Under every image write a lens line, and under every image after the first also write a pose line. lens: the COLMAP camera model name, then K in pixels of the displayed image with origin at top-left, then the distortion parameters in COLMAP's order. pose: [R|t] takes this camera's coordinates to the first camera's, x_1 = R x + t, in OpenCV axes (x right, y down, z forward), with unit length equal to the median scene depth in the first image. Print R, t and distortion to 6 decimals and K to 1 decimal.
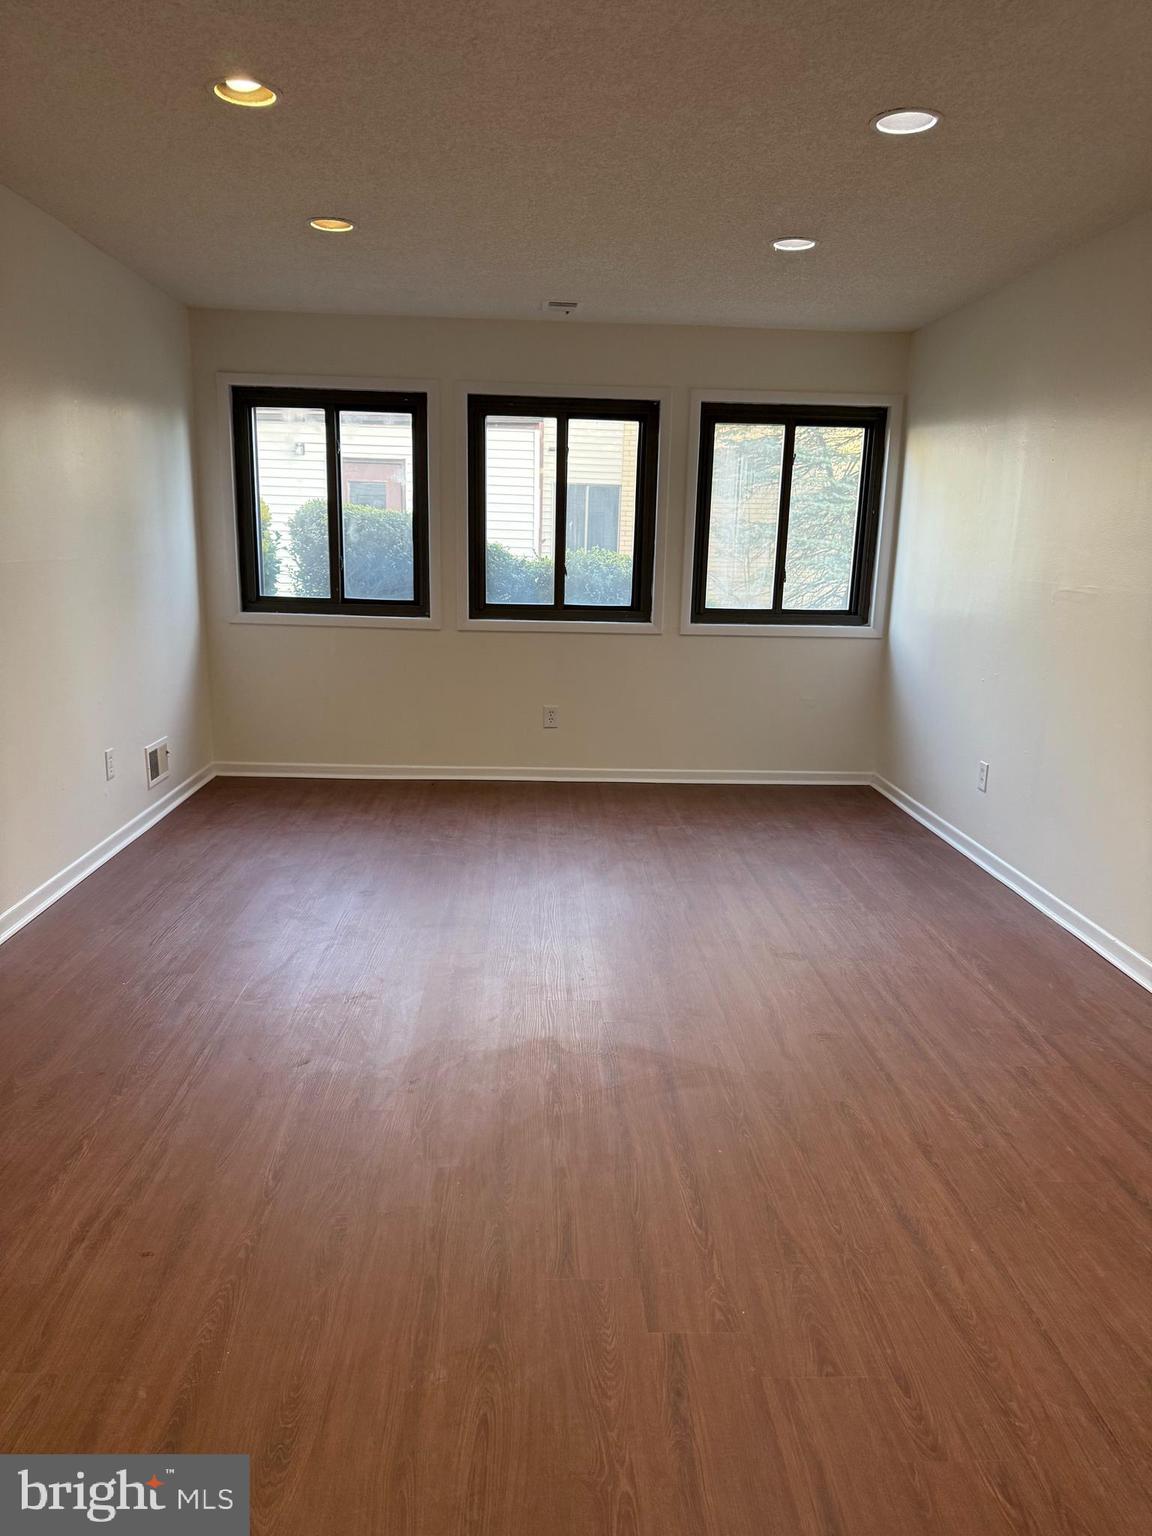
lens RADIAL K [[1078.2, 0, 577.5], [0, 1078.2, 780.9], [0, 0, 1]] dist [0.104943, -0.151721]
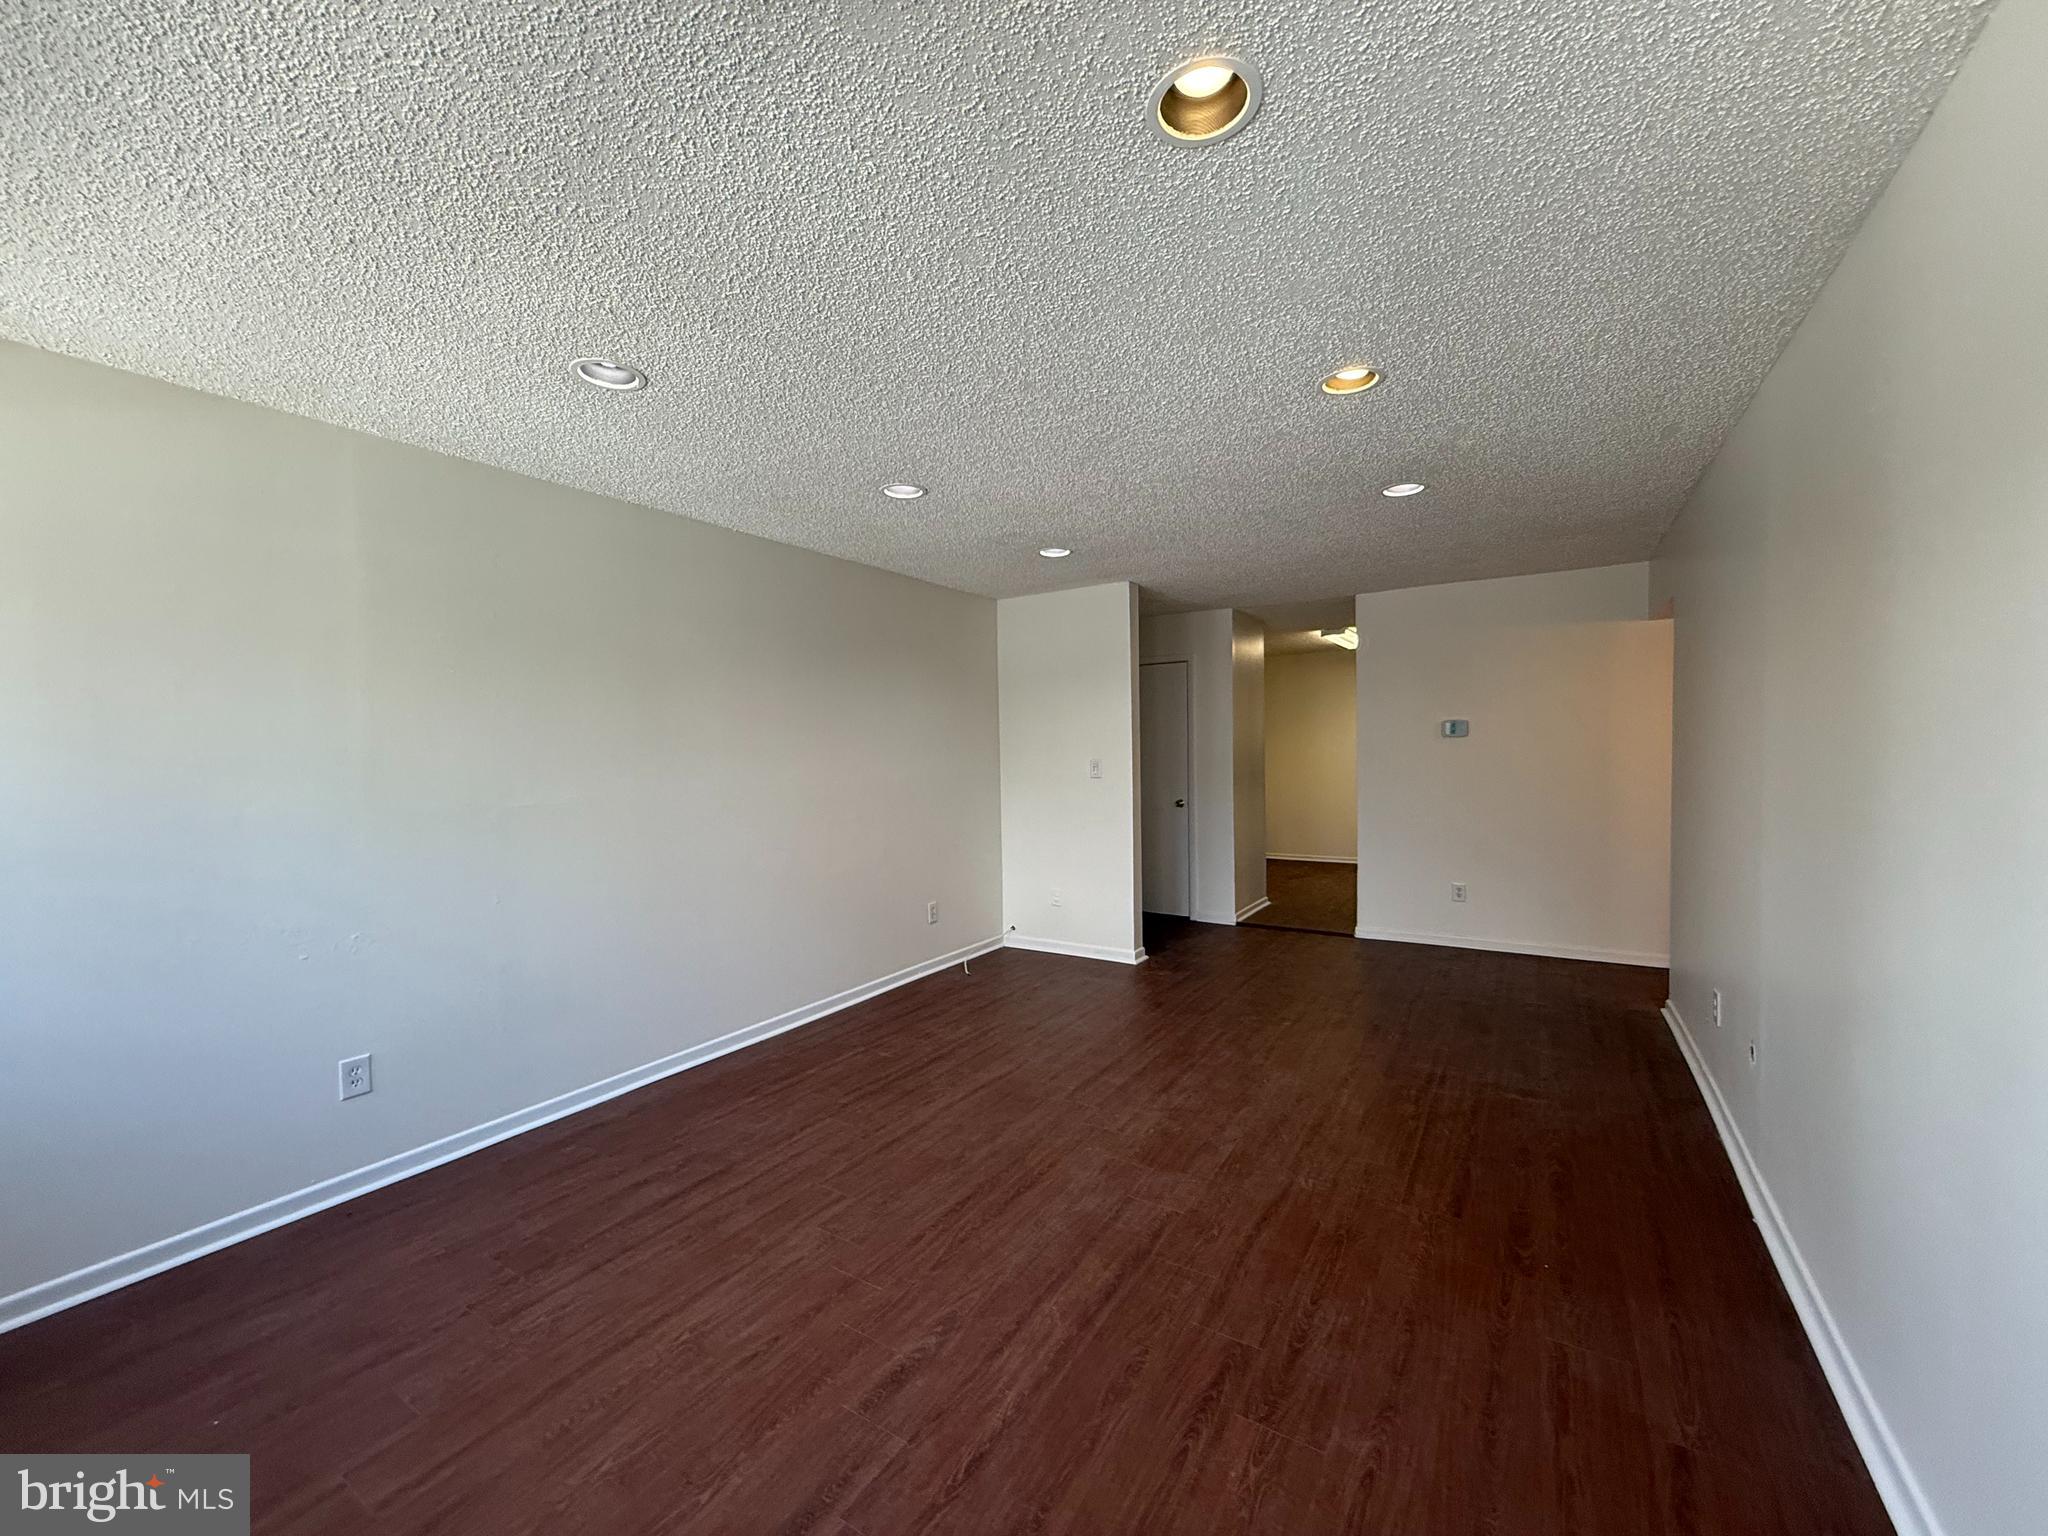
lens RADIAL K [[817.7, 0, 1022.6], [0, 817.7, 771.0], [0, 0, 1]] dist [0.001448, -0.000049]
pose [[-0.819285, -0.026686, 0.572766, -0.294039], [0.123990, 0.967036, 0.222412, -0.262022], [-0.559821, 0.253236, -0.788969, 1.101808]]
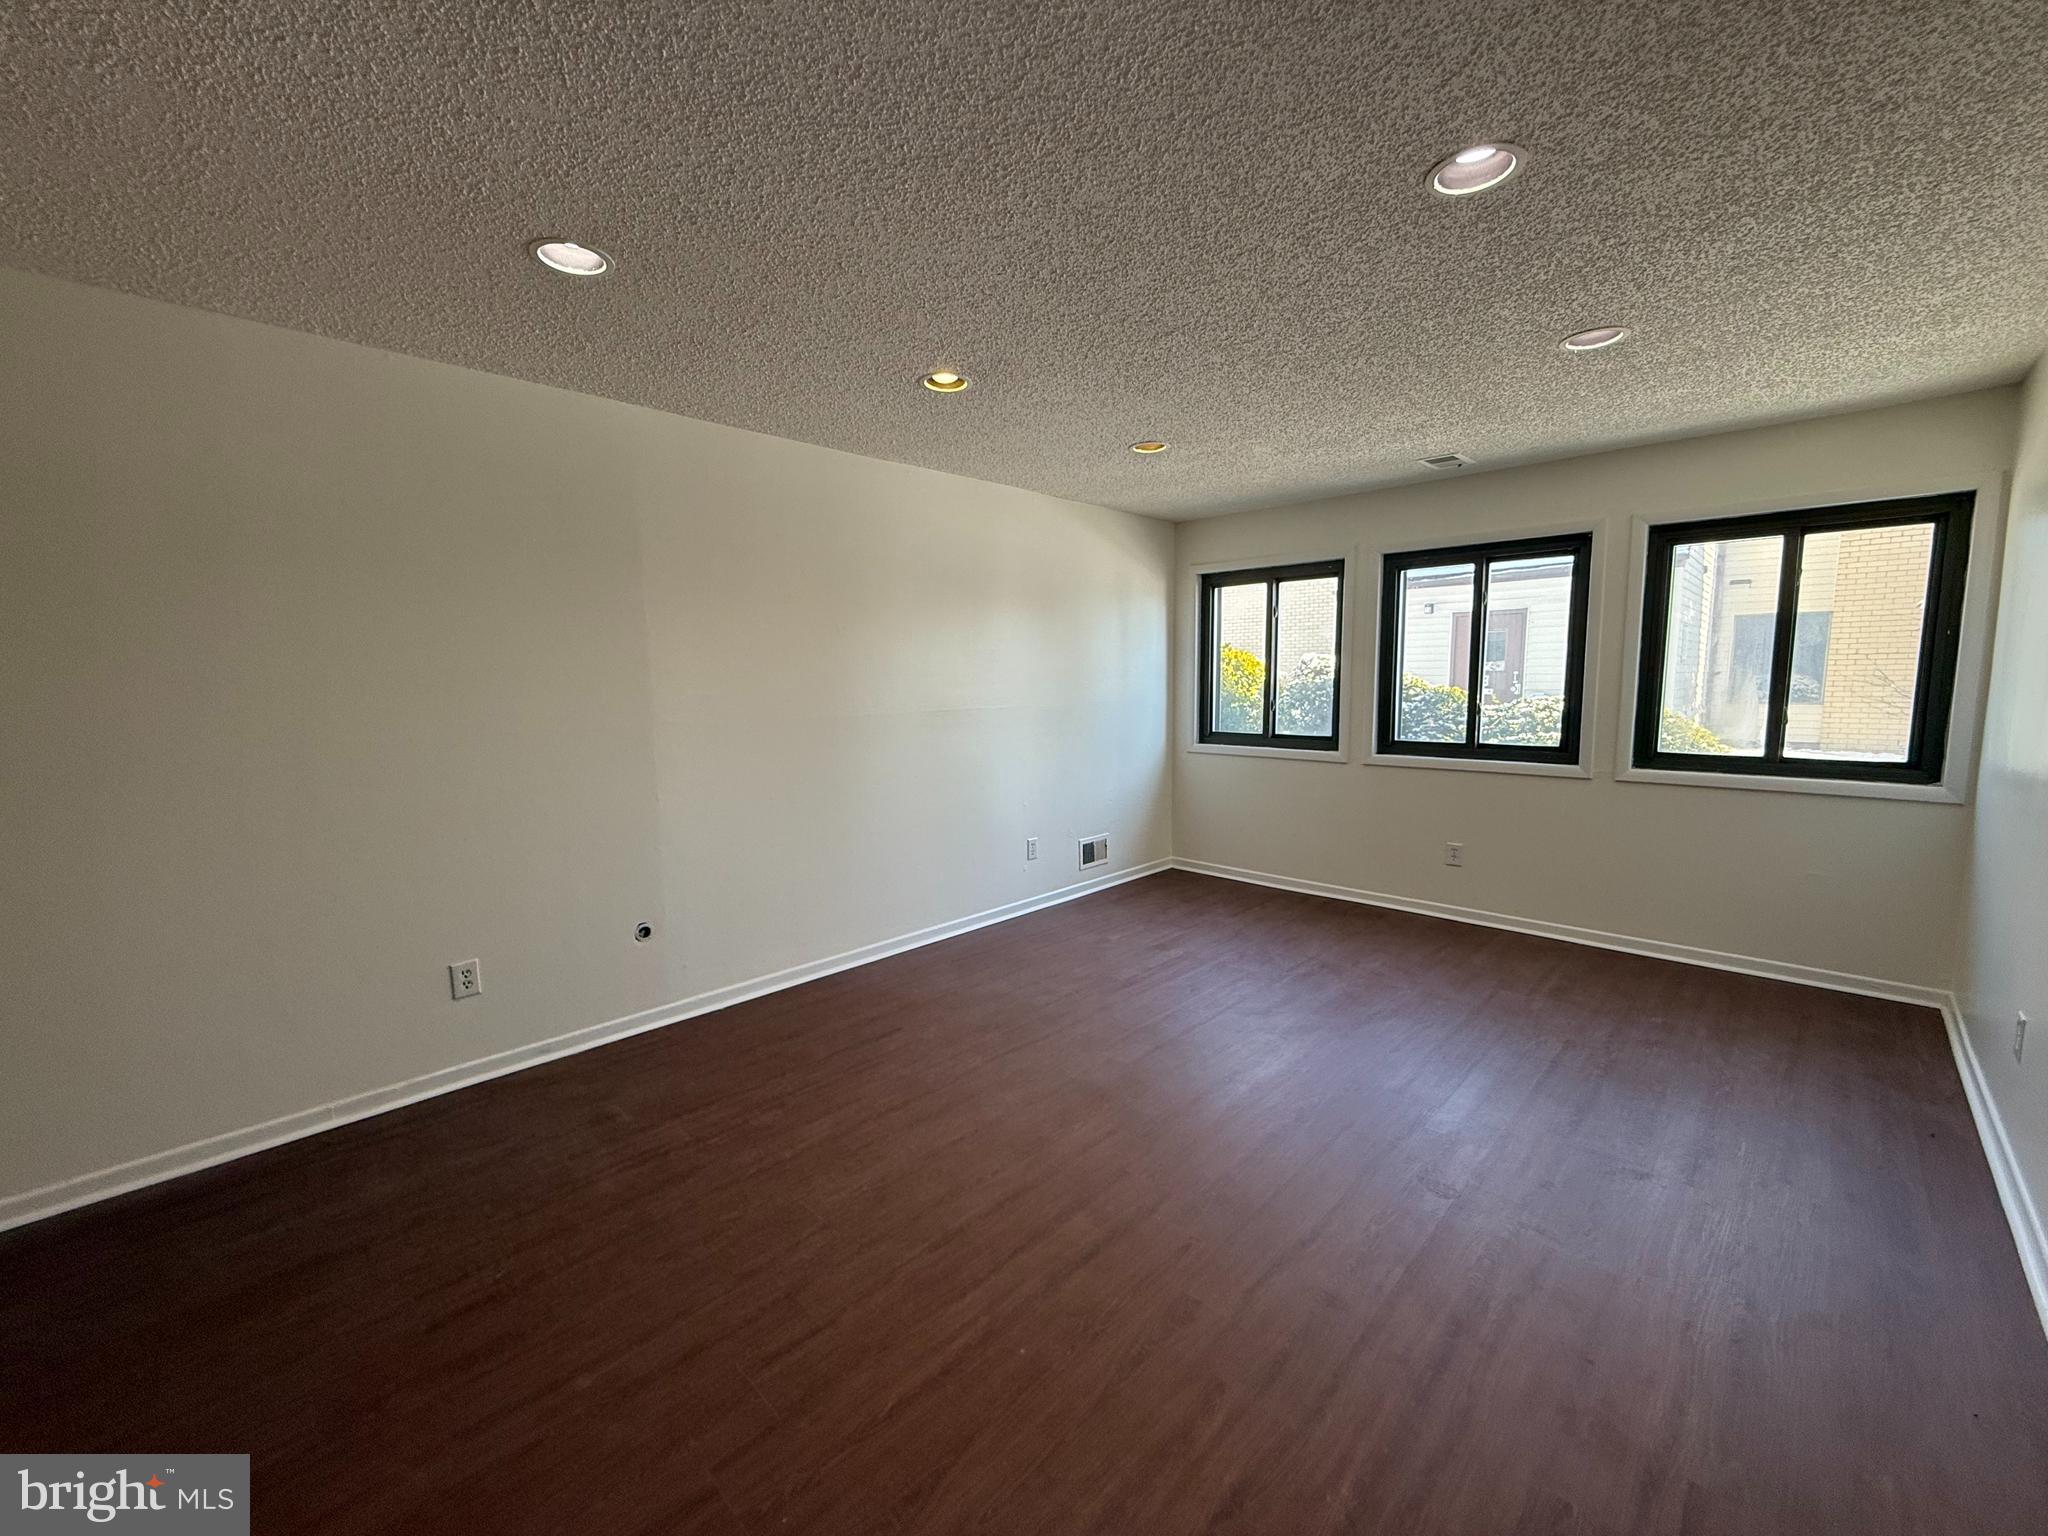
lens RADIAL K [[817.7, 0, 1022.6], [0, 817.7, 771.0], [0, 0, 1]] dist [0.001448, -0.000049]
pose [[0.683166, 0.052519, -0.728372, 0.304798], [-0.132769, 0.989720, -0.053165, -0.052651], [0.718092, 0.133026, 0.683116, 0.236199]]
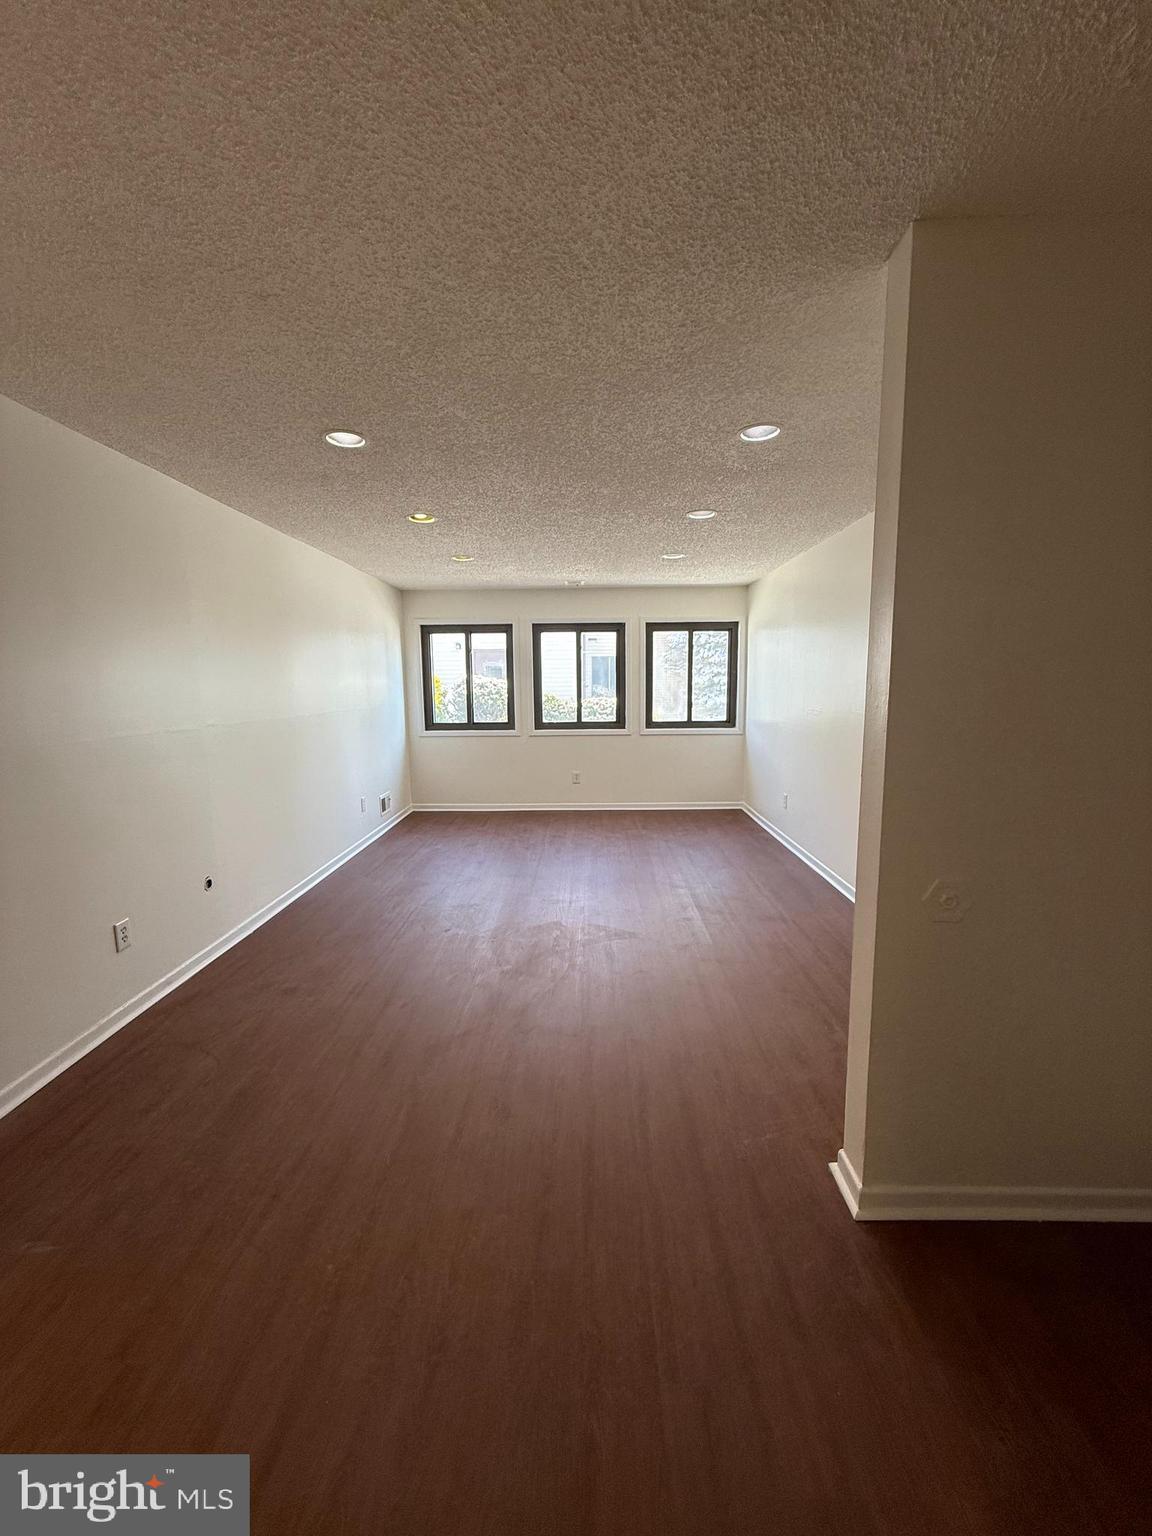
lens RADIAL K [[613.3, 0, 575.0], [0, 613.3, 766.6], [0, 0, 1]] dist [0.001448, -0.000049]
pose [[0.997397, -0.026076, -0.067221, 0.060190], [0.020267, 0.996116, -0.085691, 0.020870], [0.069194, 0.084106, 0.994052, -0.150942]]
